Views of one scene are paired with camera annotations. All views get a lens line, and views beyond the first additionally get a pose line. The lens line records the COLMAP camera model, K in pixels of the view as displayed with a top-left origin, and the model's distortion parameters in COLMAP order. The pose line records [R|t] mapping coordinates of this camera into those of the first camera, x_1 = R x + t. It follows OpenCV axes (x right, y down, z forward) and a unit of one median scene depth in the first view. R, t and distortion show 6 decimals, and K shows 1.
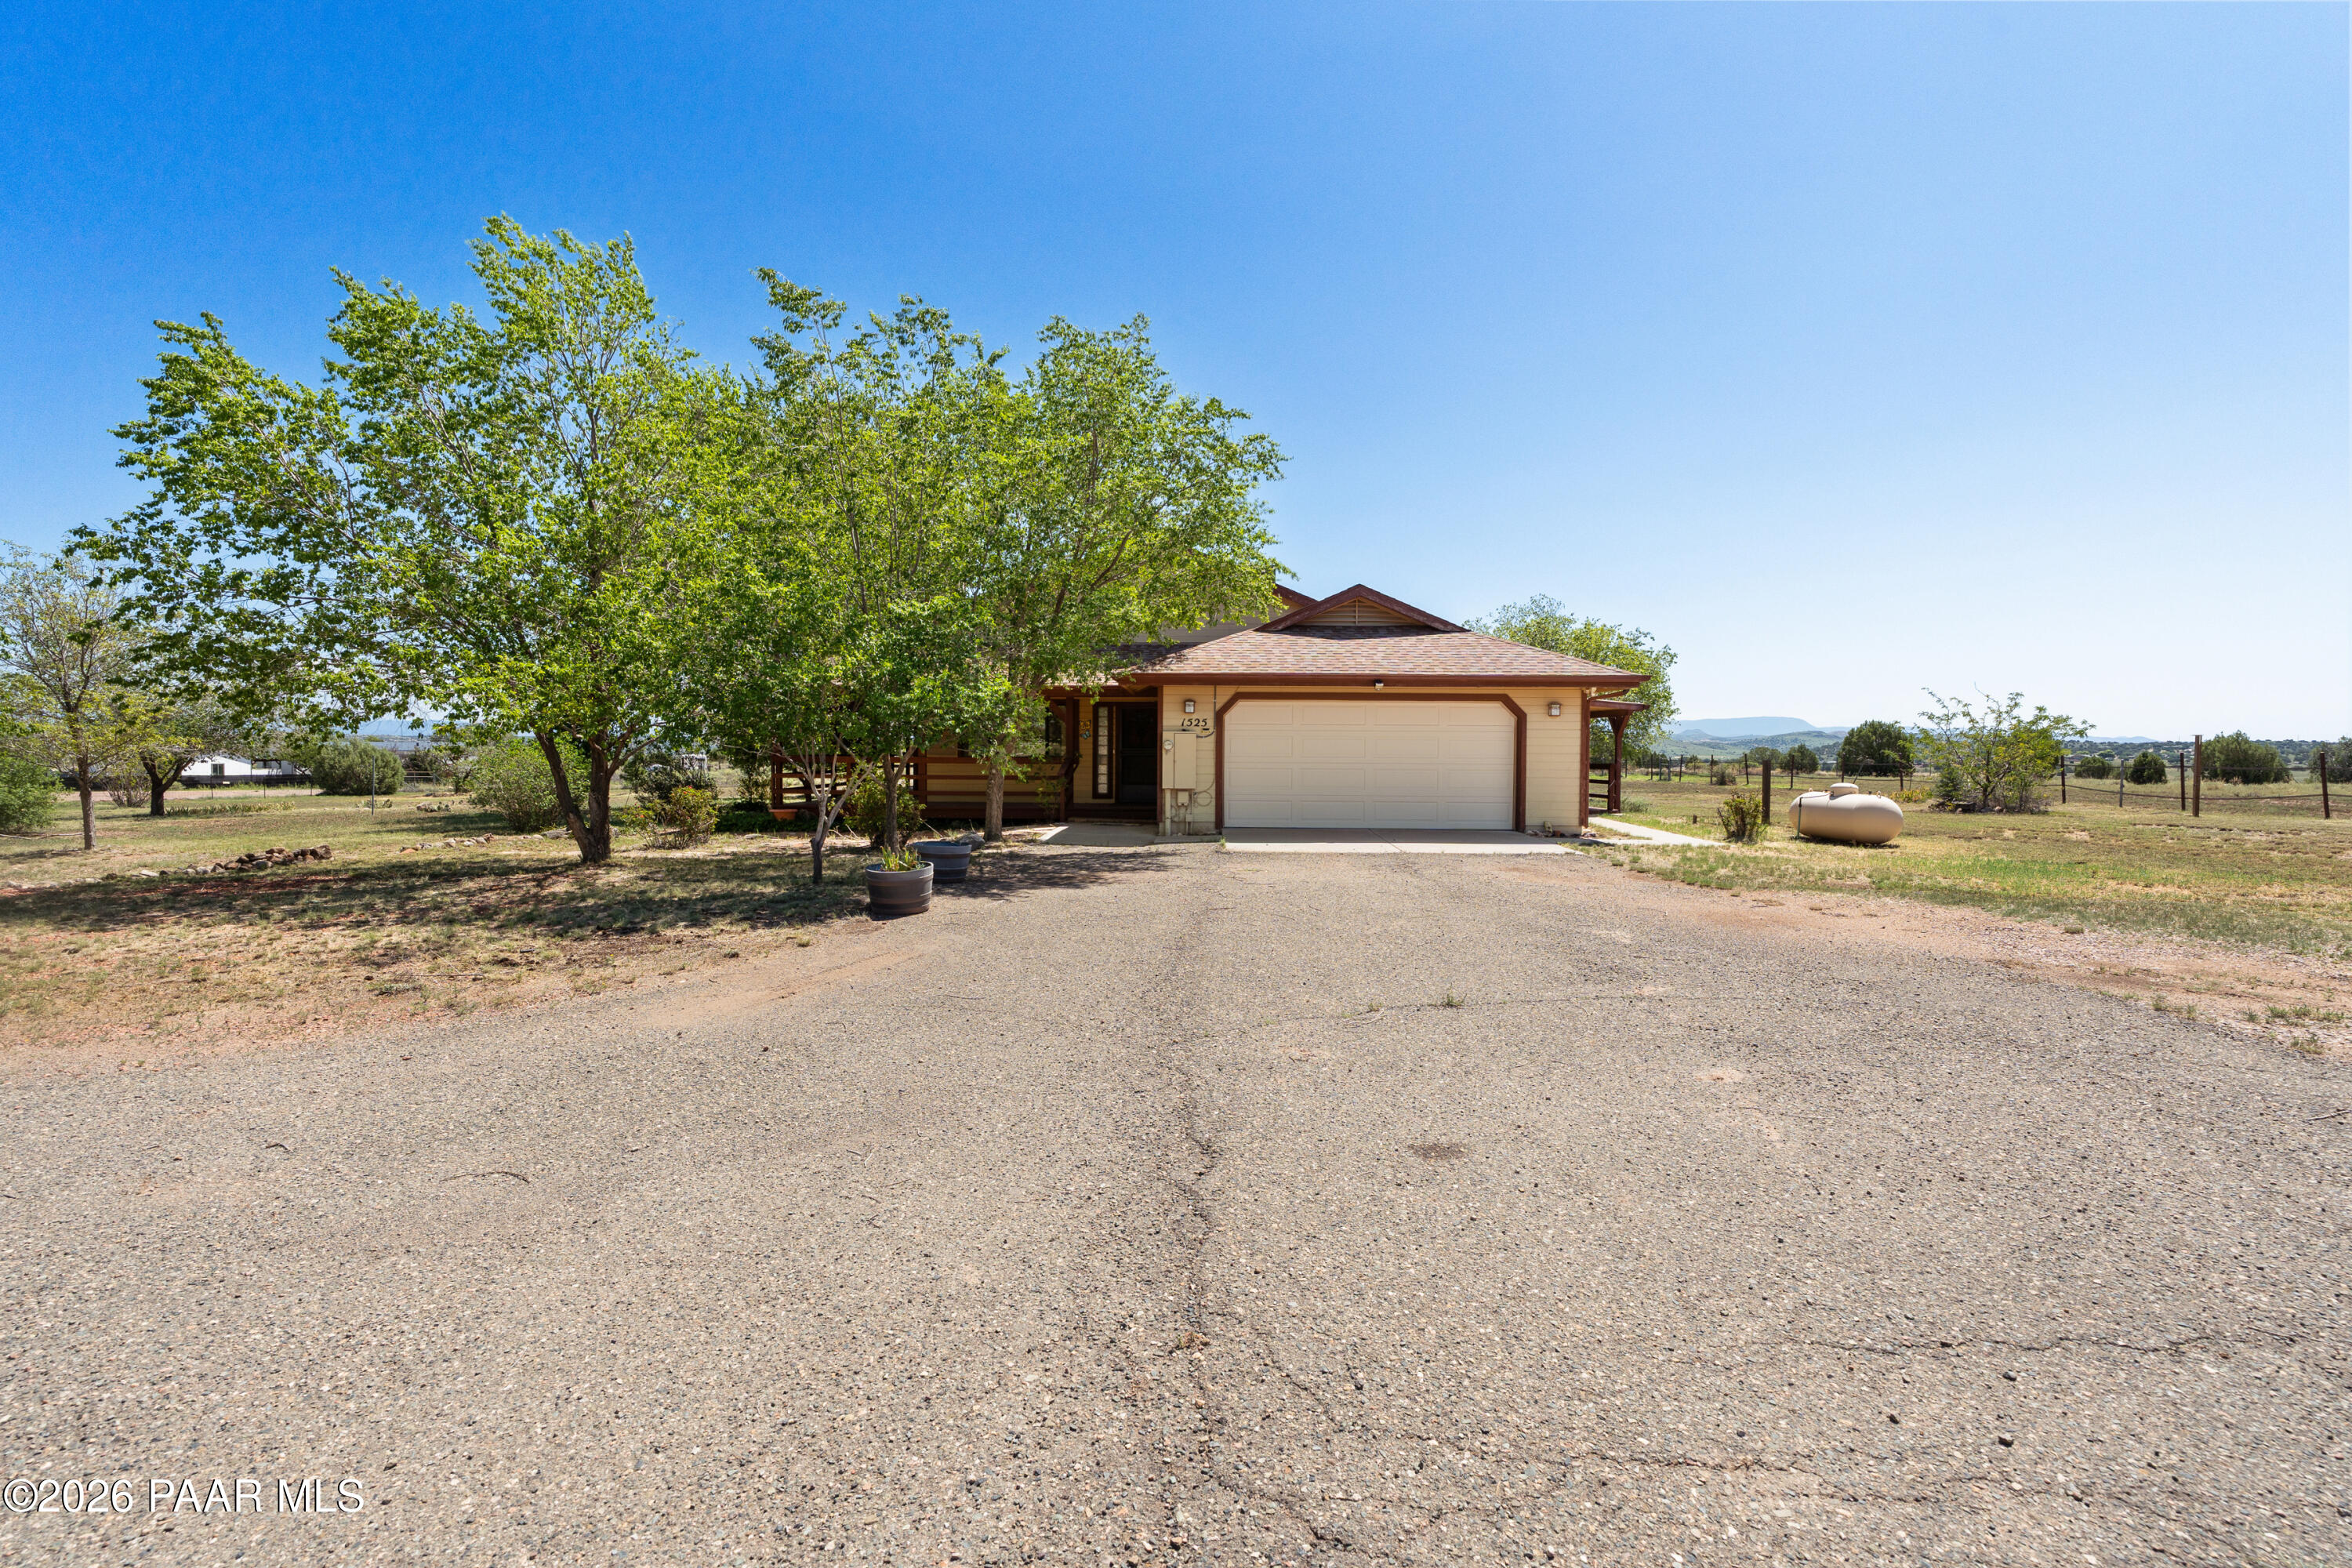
lens RADIAL K [[1056.5, 0, 1176.0], [0, 1056.5, 784.0], [0, 0, 1]] dist [-0.000221, -0.000017]
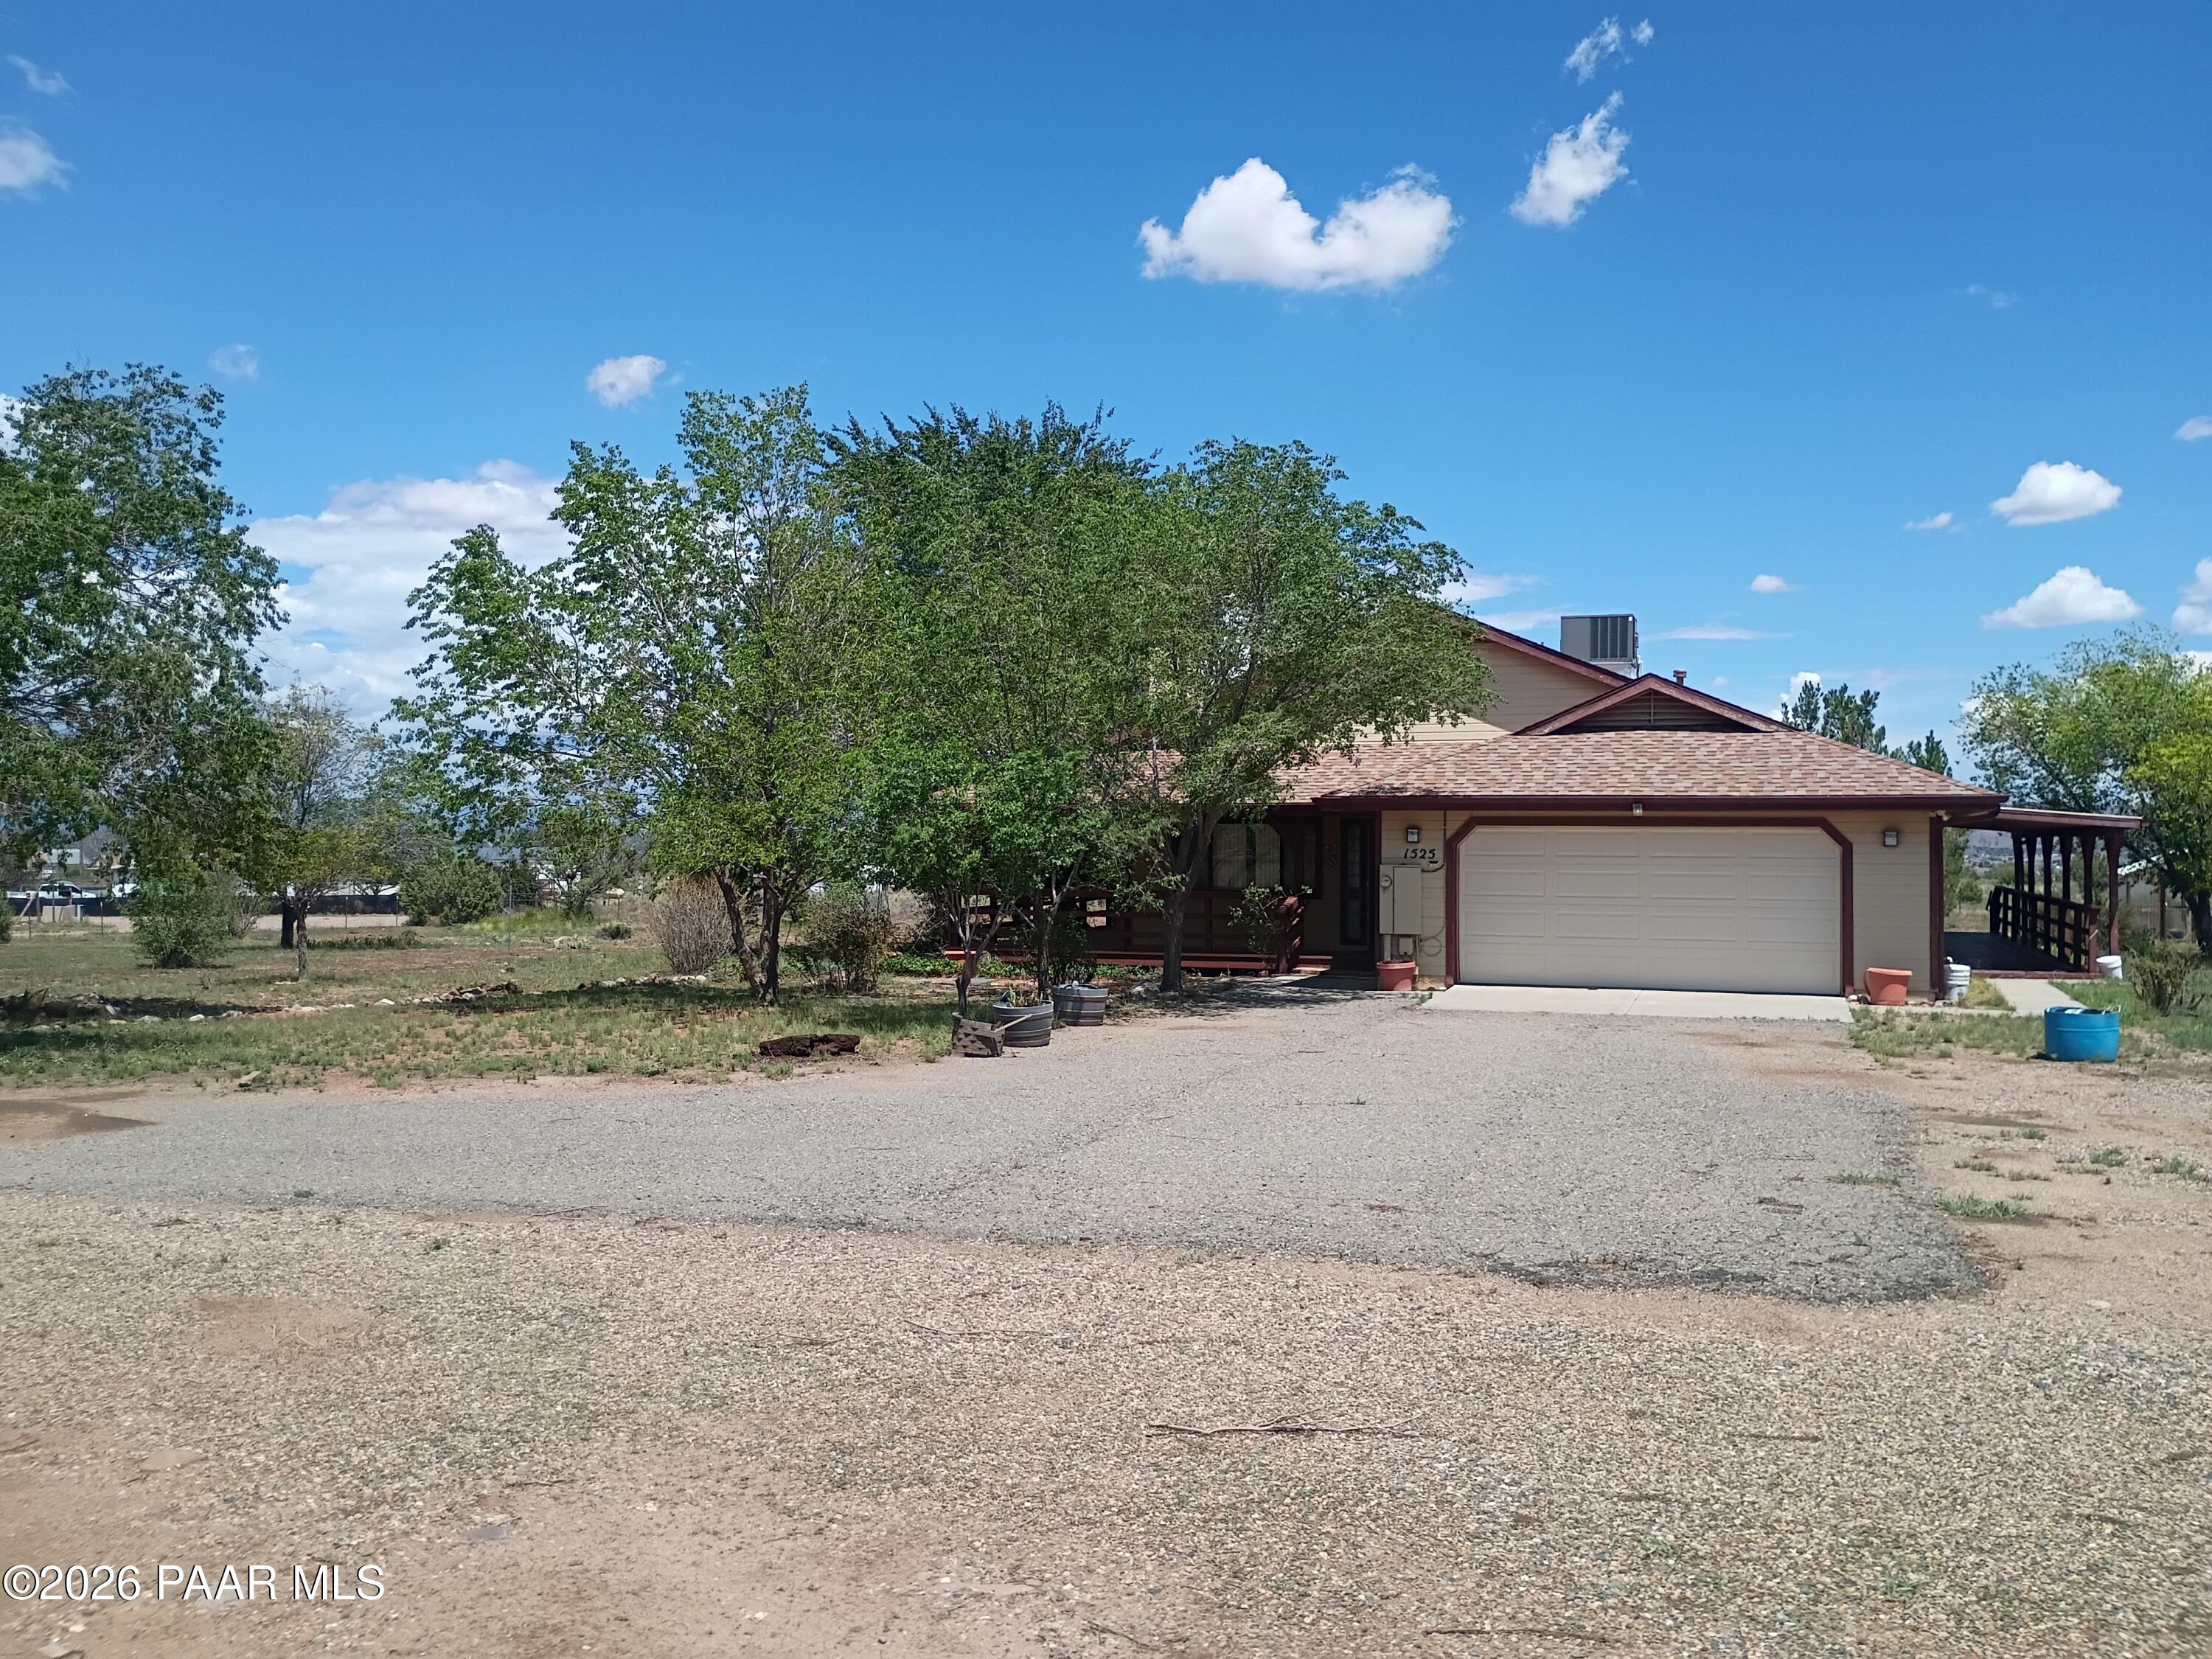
lens RADIAL K [[1672.4, 0, 1106.0], [0, 1672.4, 829.5], [0, 0, 1]] dist [-0.081044, -0.000355]
pose [[0.956498, -0.001395, -0.291737, 0.162890], [-0.016072, 0.998218, -0.057467, 0.001452], [0.291297, 0.059656, 0.954771, -0.314265]]
